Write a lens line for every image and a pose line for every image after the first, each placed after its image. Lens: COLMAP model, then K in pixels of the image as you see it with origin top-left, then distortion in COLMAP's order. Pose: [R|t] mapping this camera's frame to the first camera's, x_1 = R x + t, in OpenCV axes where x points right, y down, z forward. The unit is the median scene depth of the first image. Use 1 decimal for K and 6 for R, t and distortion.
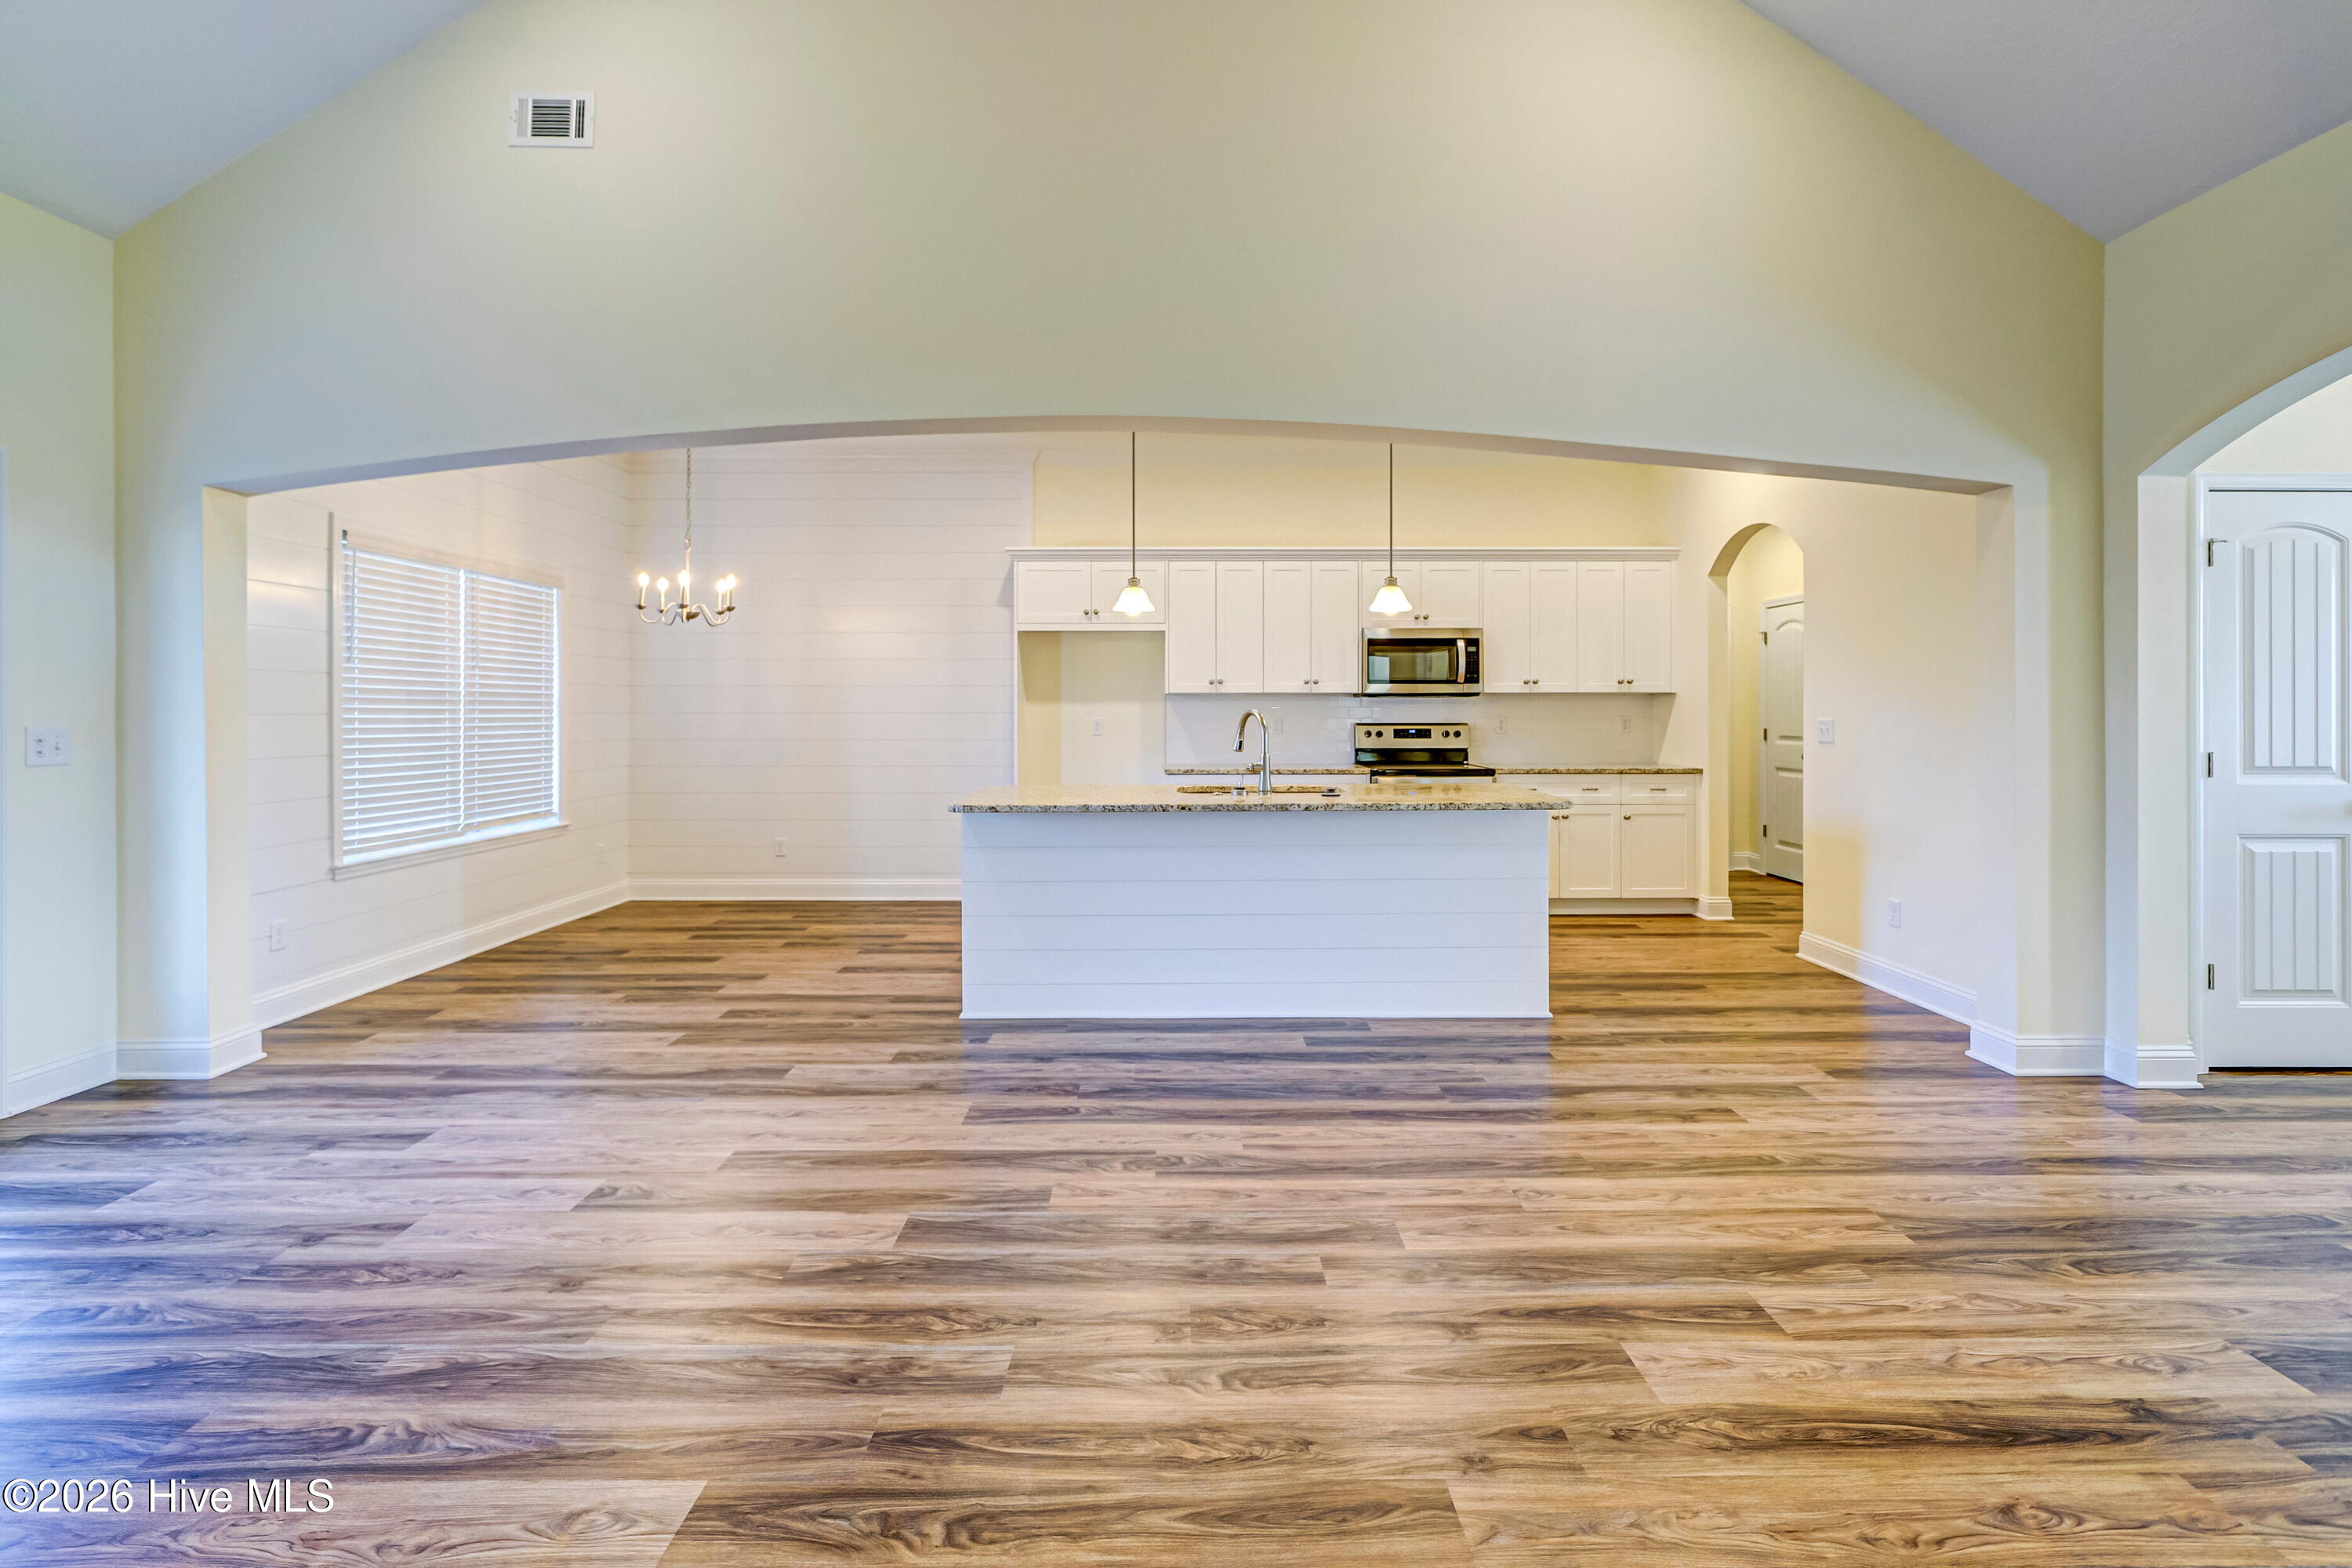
lens RADIAL K [[998.4, 0, 1213.7], [0, 998.4, 719.3], [0, 0, 1]] dist [-0.009037, 0.001061]
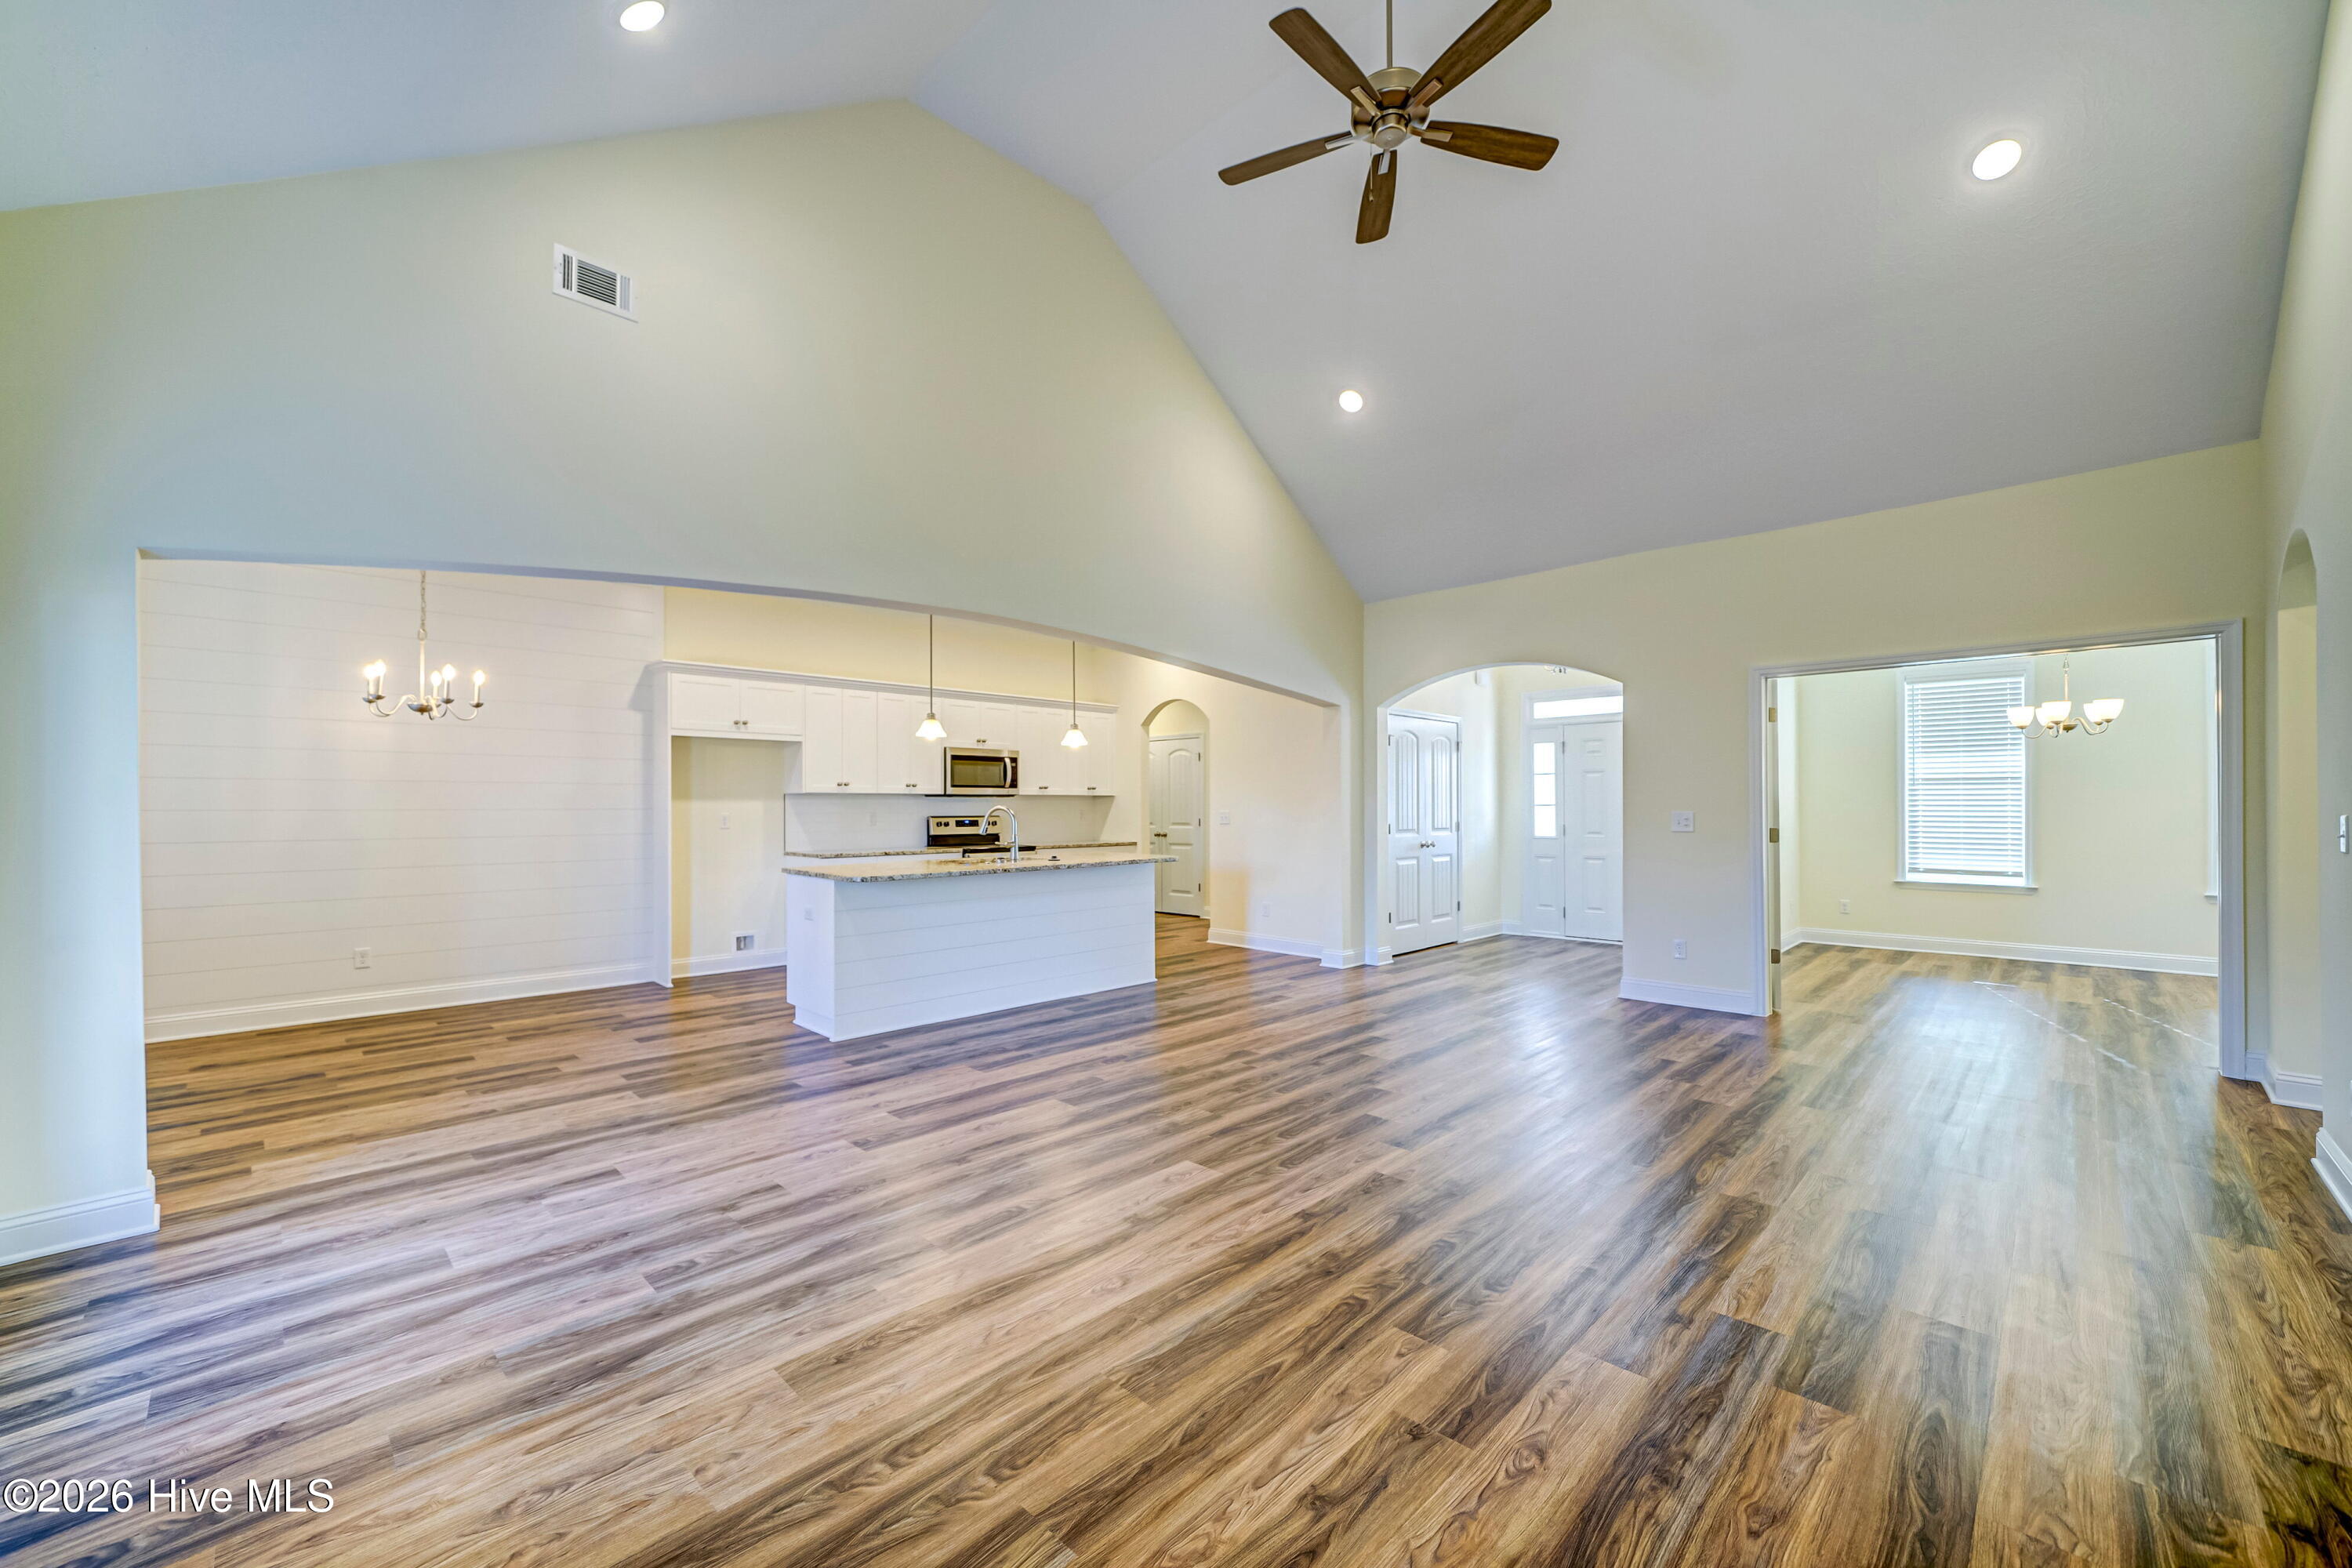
lens RADIAL K [[914.4, 0, 1166.7], [0, 914.4, 805.6], [0, 0, 1]] dist [-0.001332, 0.000311]
pose [[0.709467, 0.001421, 0.704737, -0.743080], [0.006616, 0.999940, -0.008676, 0.003296], [-0.704707, 0.010818, 0.709416, -0.151682]]
